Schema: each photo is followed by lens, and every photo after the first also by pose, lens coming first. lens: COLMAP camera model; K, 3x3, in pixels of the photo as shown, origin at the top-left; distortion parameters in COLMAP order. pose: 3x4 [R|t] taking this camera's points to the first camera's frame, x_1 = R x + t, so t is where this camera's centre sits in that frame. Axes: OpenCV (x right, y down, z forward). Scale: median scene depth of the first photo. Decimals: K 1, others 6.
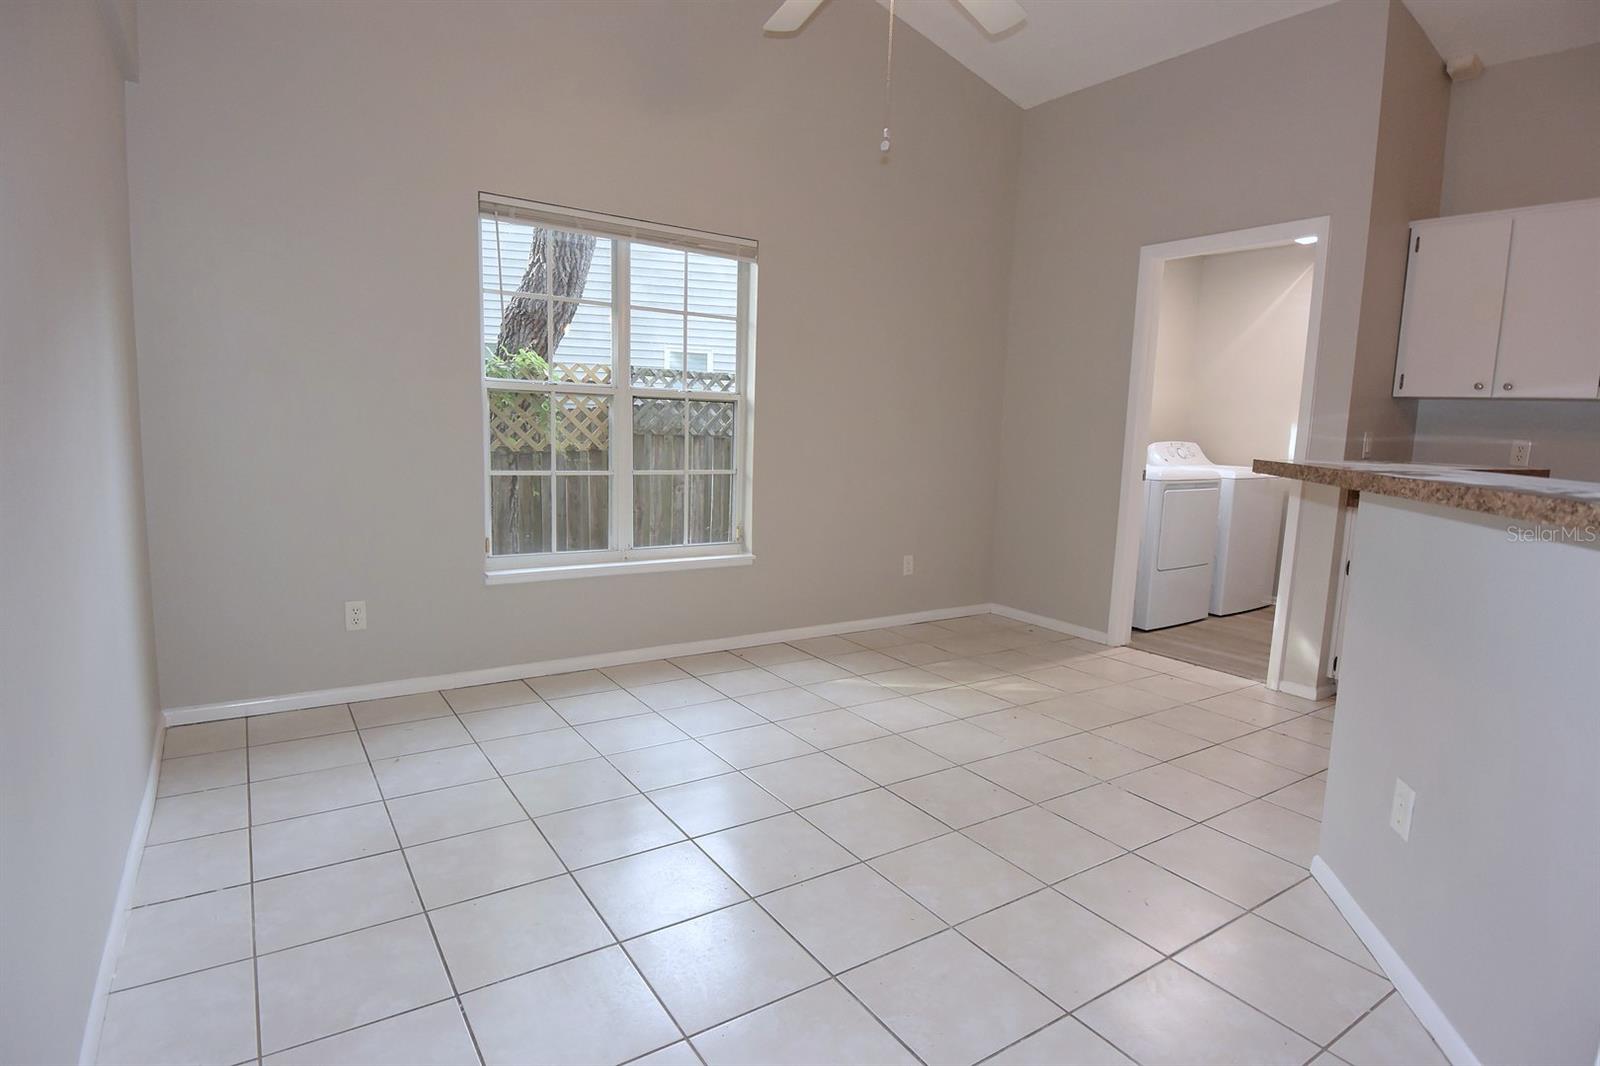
lens RADIAL K [[871.6, 0, 816.3], [0, 871.6, 545.6], [0, 0, 1]] dist [0.002640, -0.031485]
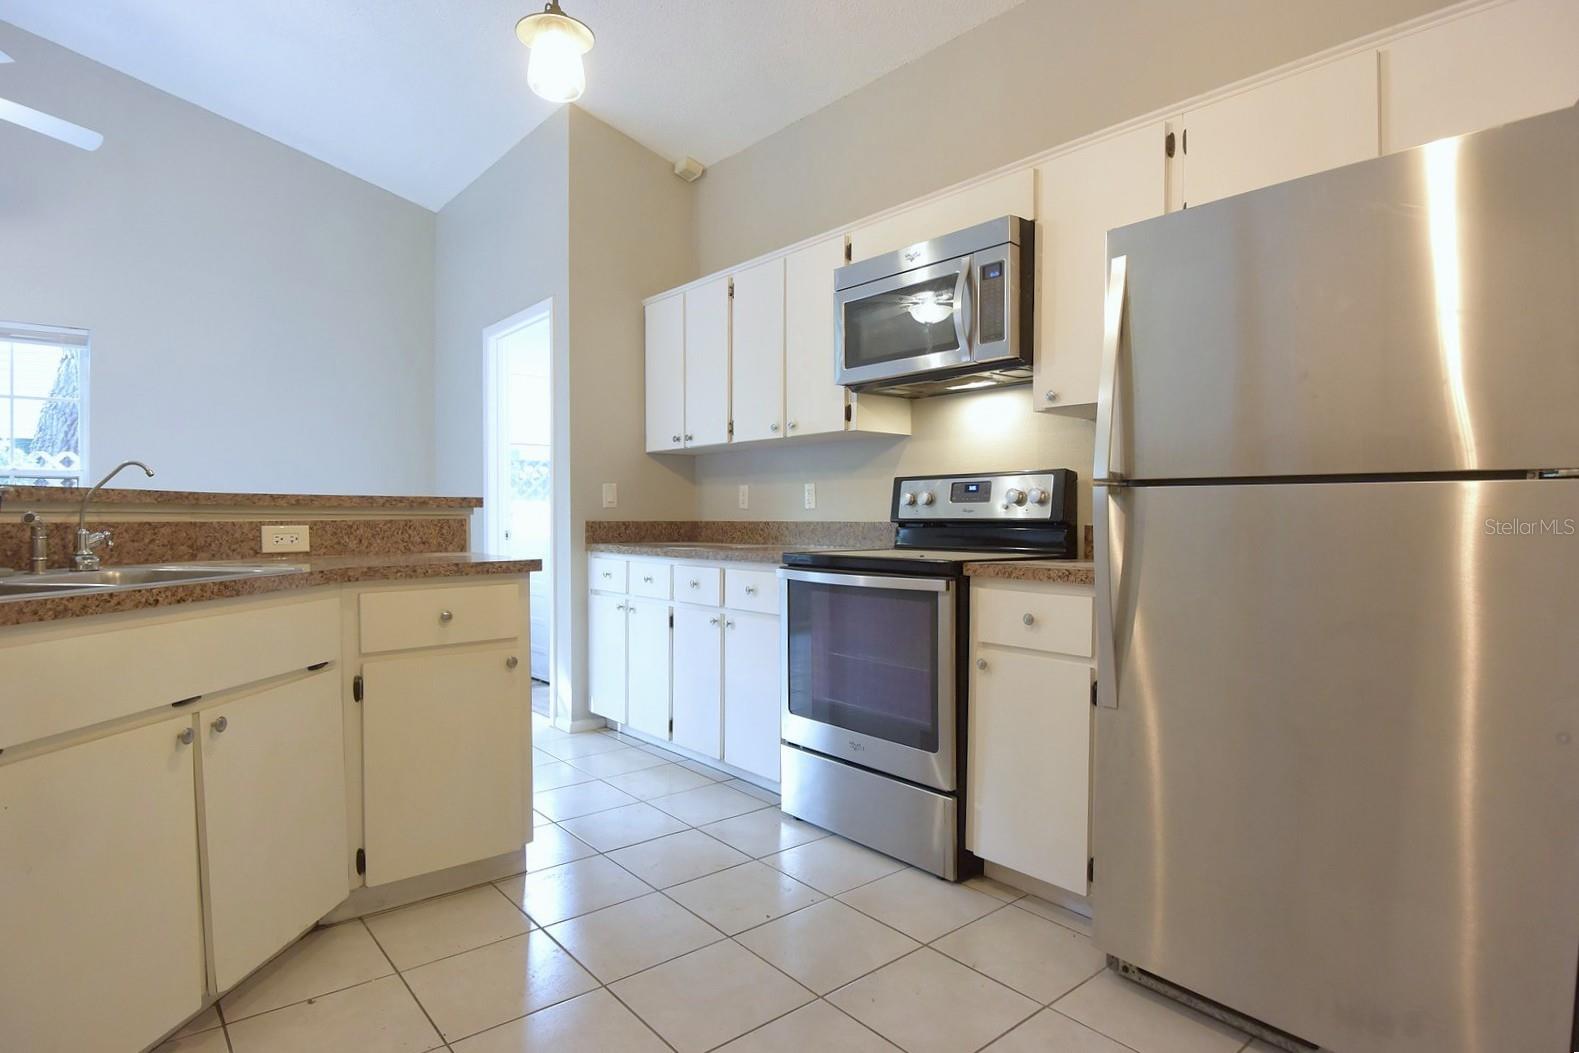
lens RADIAL K [[821.5, 0, 789.5], [0, 821.5, 526.5], [0, 0, 1]] dist [-0.018966, -0.000377]
pose [[0.993562, -0.037245, 0.106994, 0.680971], [0.049645, 0.992046, -0.115673, 0.049227], [-0.101834, 0.120240, 0.987508, -0.041994]]
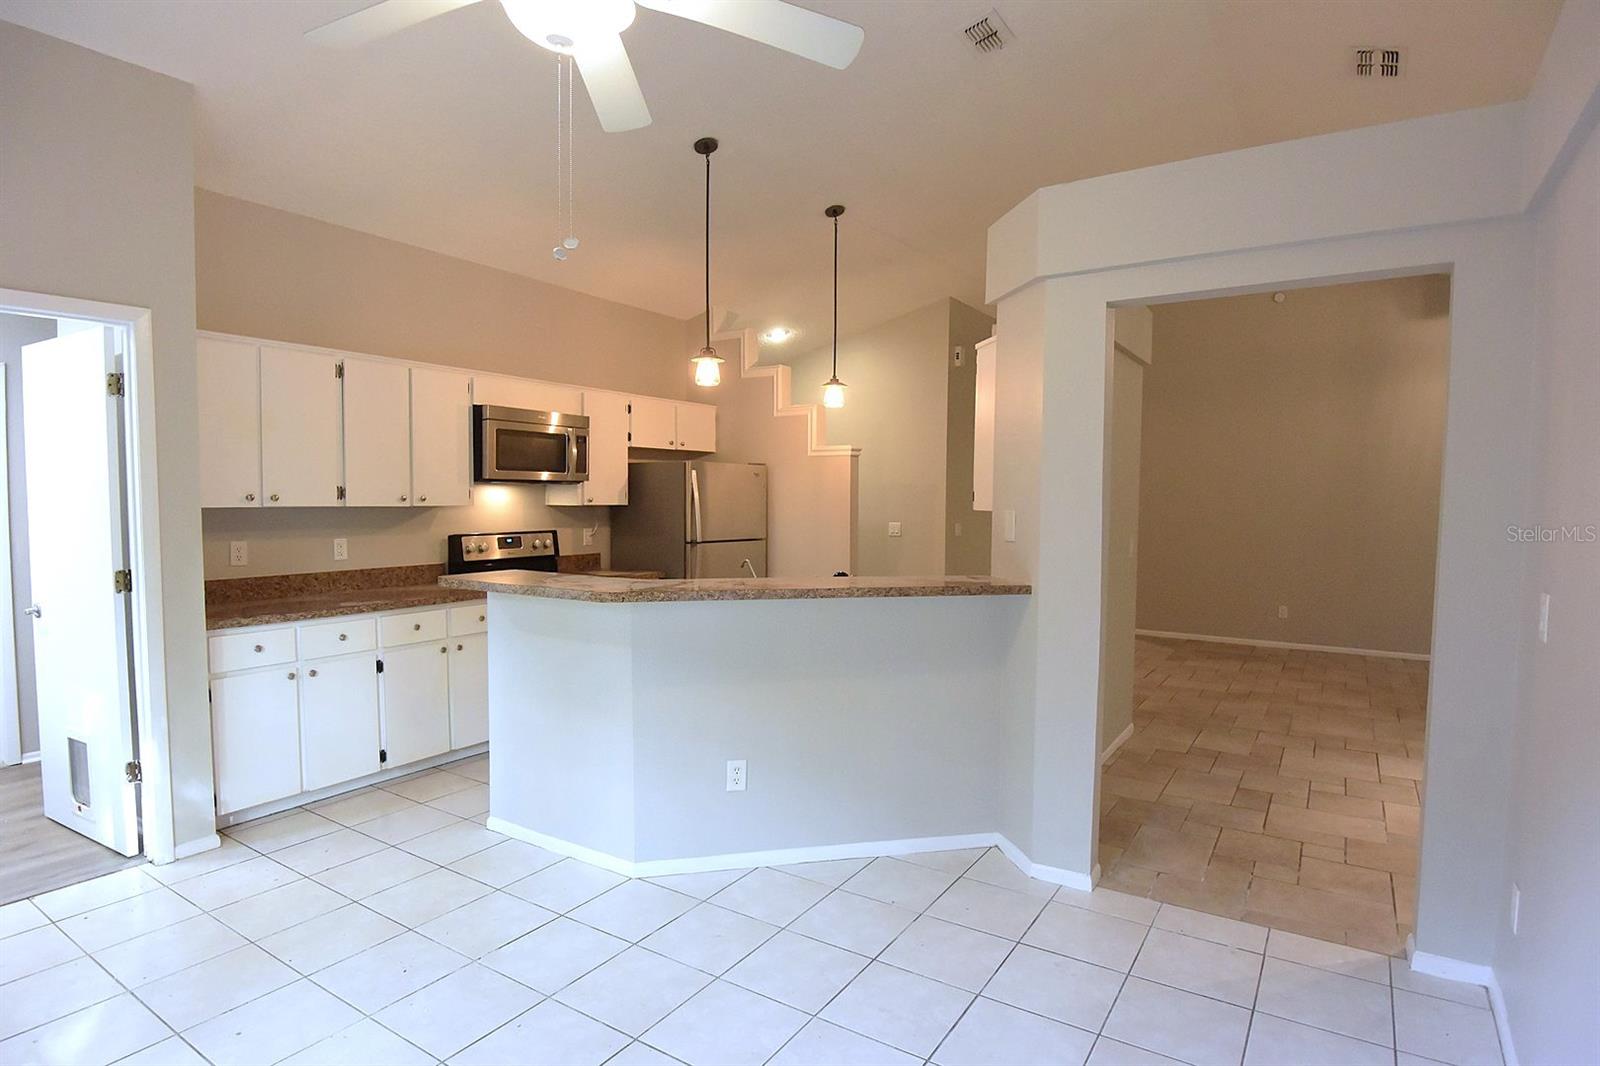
lens RADIAL K [[835.6, 0, 815.3], [0, 835.6, 540.1], [0, 0, 1]] dist [0.000207, -0.025742]
pose [[-0.381488, -0.086276, 0.920339, -0.398337], [0.105932, 0.984995, 0.136247, -0.175051], [-0.918284, 0.149470, -0.366625, 0.654857]]
